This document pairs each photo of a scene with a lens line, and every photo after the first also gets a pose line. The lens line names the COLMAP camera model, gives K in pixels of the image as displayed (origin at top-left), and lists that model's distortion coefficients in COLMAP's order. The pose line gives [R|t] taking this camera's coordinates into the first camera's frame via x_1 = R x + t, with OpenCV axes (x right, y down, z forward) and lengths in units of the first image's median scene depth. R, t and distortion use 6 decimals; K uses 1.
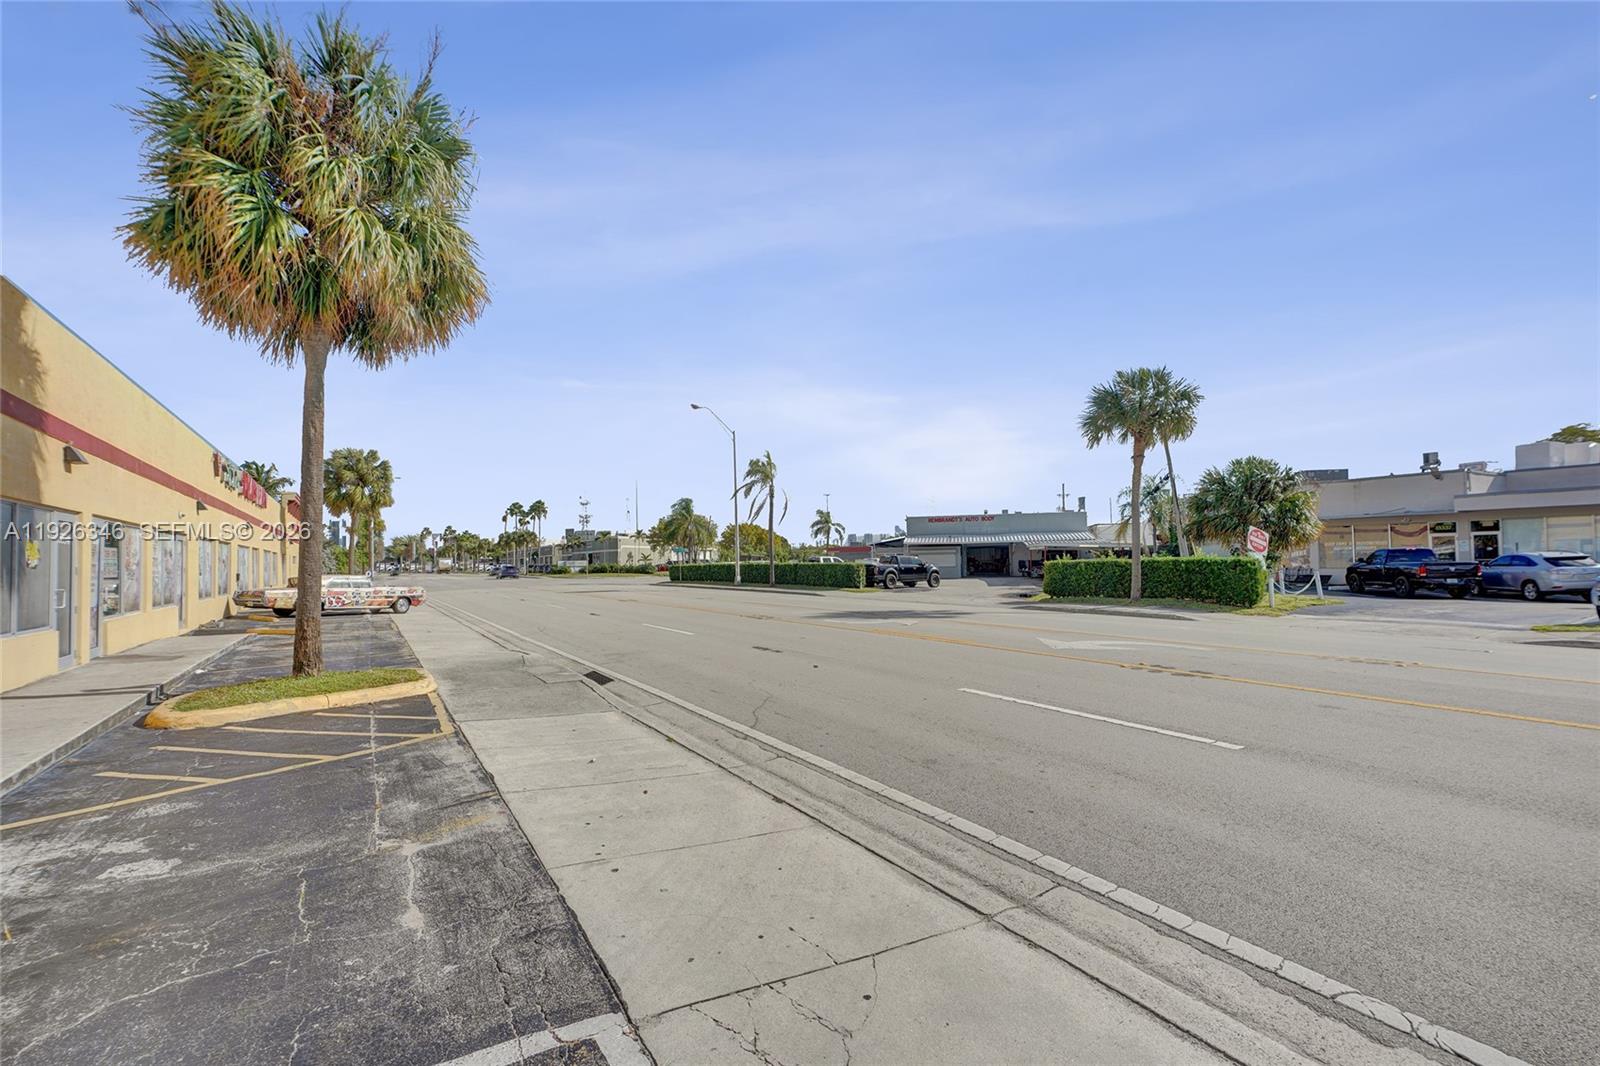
lens RADIAL K [[715.0, 0, 805.6], [0, 715.0, 541.4], [0, 0, 1]] dist [-0.019346, 0.013644]
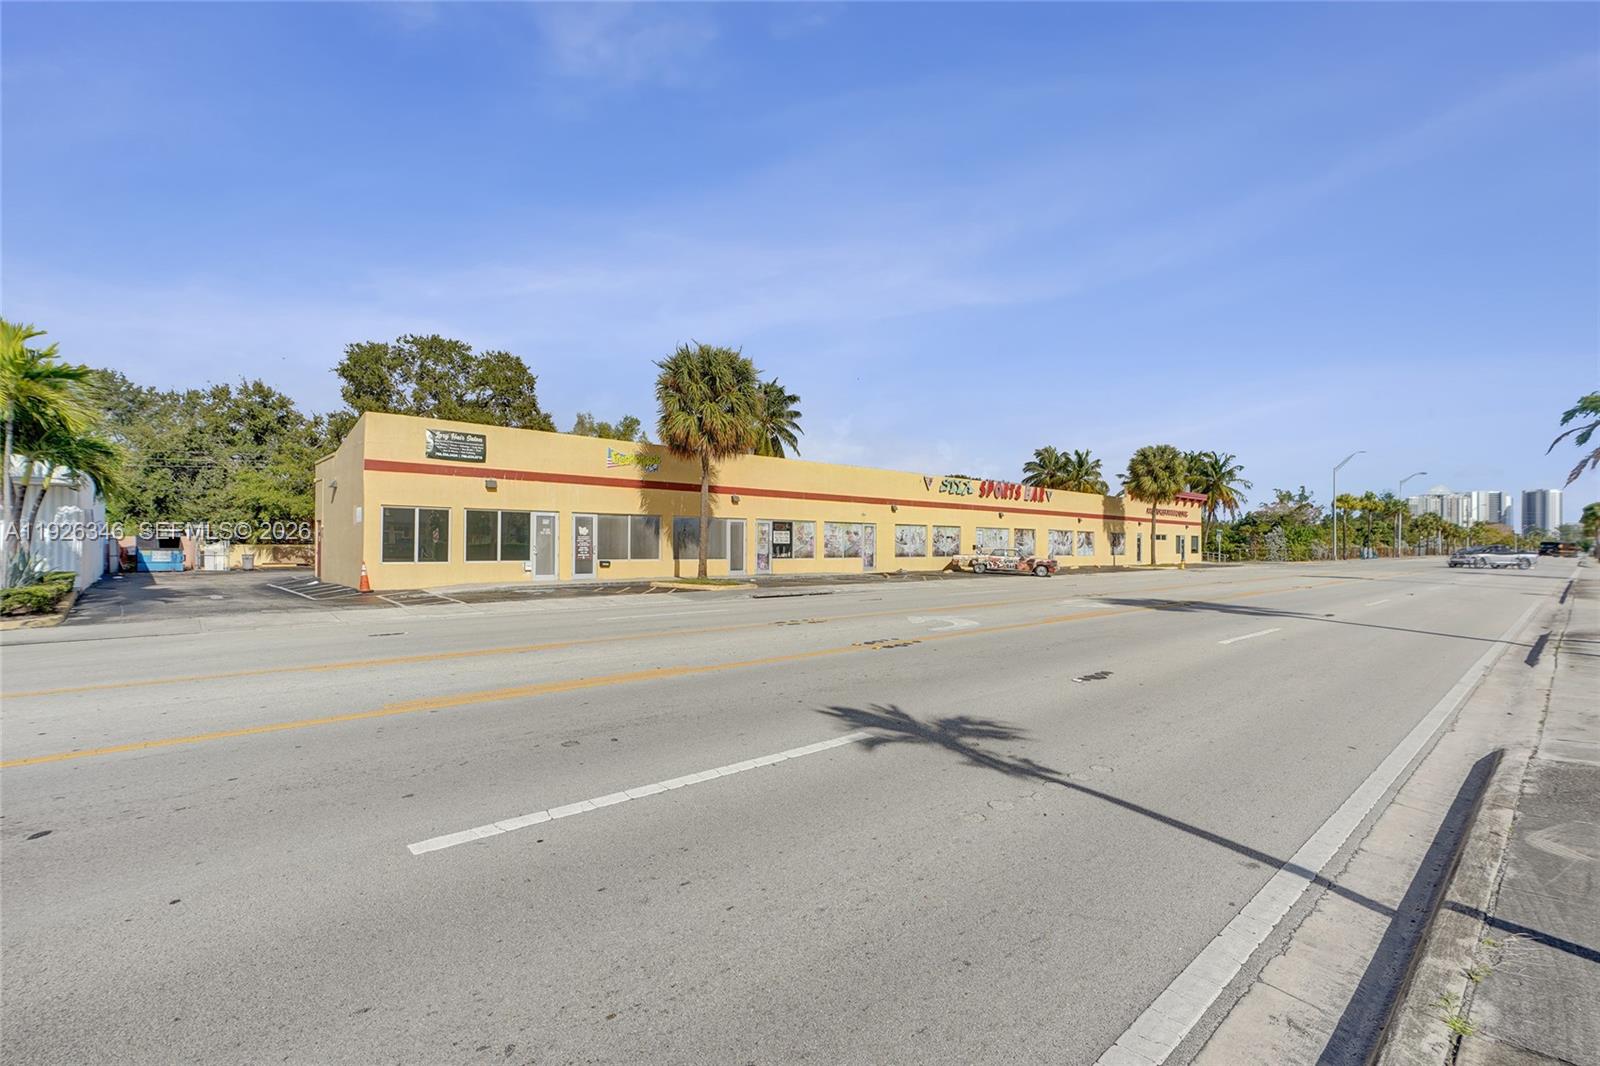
lens RADIAL K [[708.7, 0, 790.7], [0, 708.7, 540.3], [0, 0, 1]] dist [-0.011485, 0.000011]
pose [[0.163634, 0.019708, -0.986324, 1.358113], [0.012362, 0.999681, 0.022025, -0.011259], [0.986444, -0.015797, 0.163338, 0.569833]]
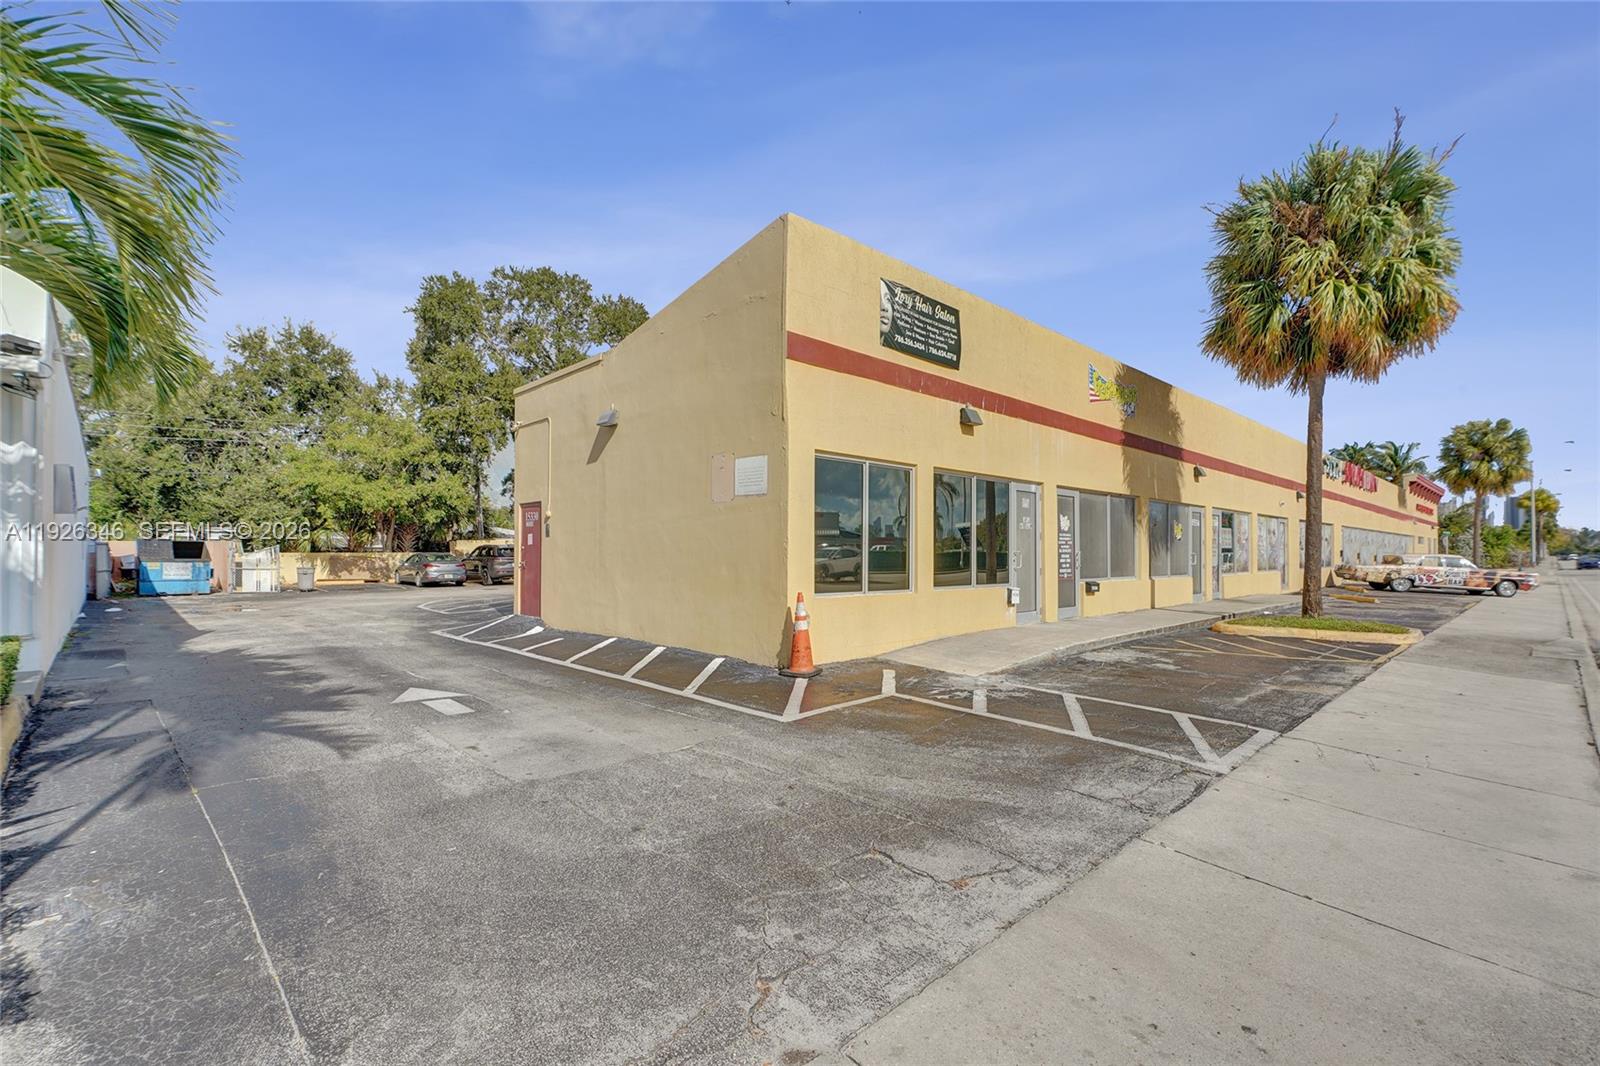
lens RADIAL K [[708.7, 0, 790.7], [0, 708.7, 540.3], [0, 0, 1]] dist [-0.011485, 0.000011]
pose [[0.181269, 0.009254, -0.983390, 0.318795], [0.014388, 0.999824, 0.012061, 0.004238], [0.983328, -0.016335, 0.181104, -0.174099]]
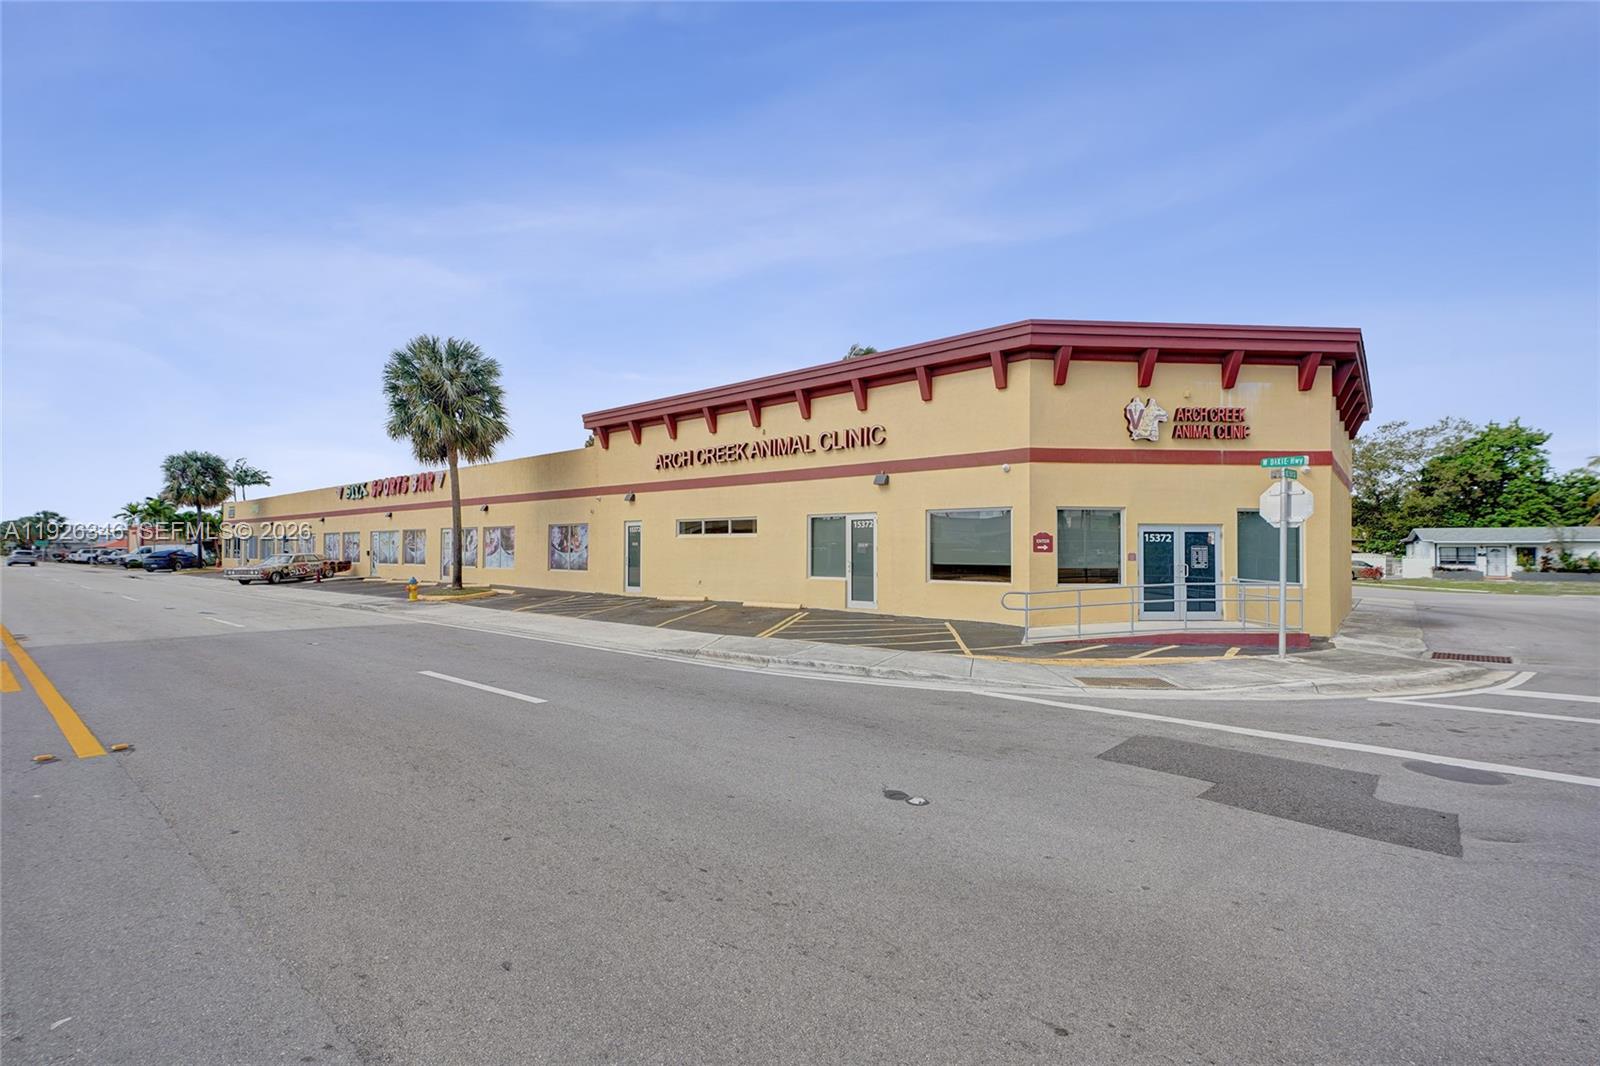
lens RADIAL K [[715.0, 0, 805.6], [0, 715.0, 541.4], [0, 0, 1]] dist [-0.019346, 0.013644]
pose [[-0.947941, 0.015857, -0.318050, -2.176011], [0.026715, 0.999199, -0.029807, 0.174048], [0.317322, -0.036752, -0.947605, 4.980085]]
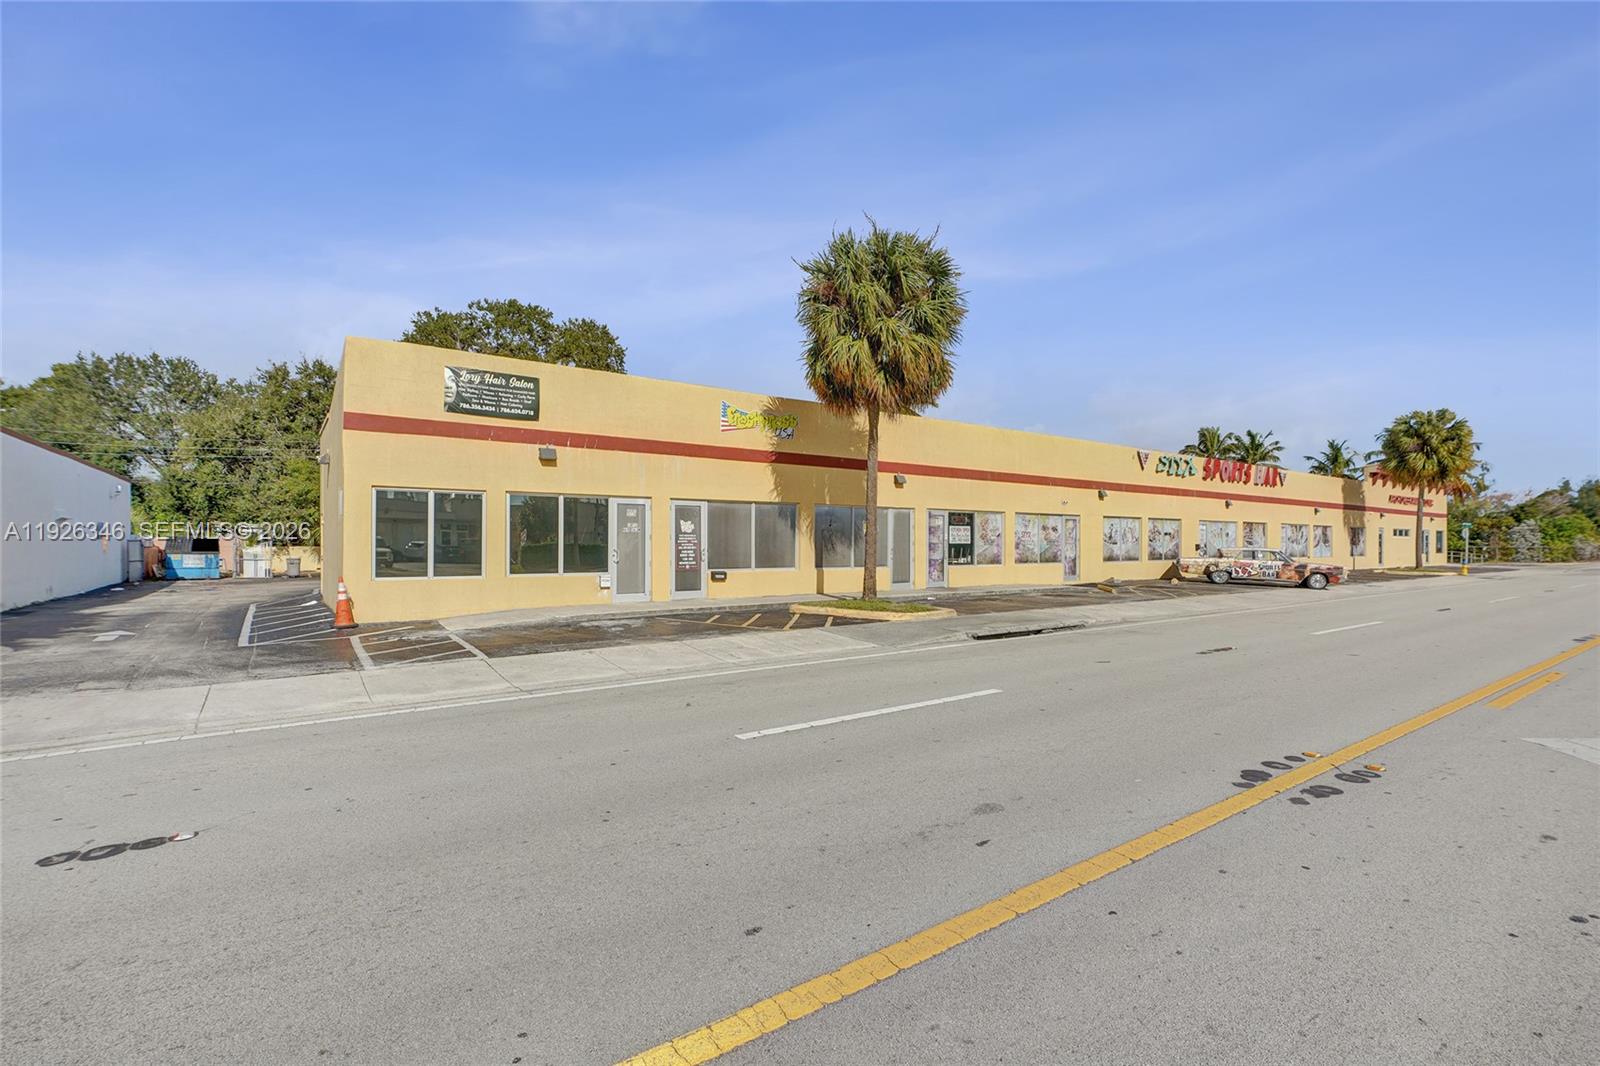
lens RADIAL K [[715.0, 0, 805.6], [0, 715.0, 541.4], [0, 0, 1]] dist [-0.019346, 0.013644]
pose [[0.053420, 0.023563, -0.998294, 0.703650], [0.018850, 0.999520, 0.024600, -0.003001], [0.998394, -0.020132, 0.052950, 0.478510]]
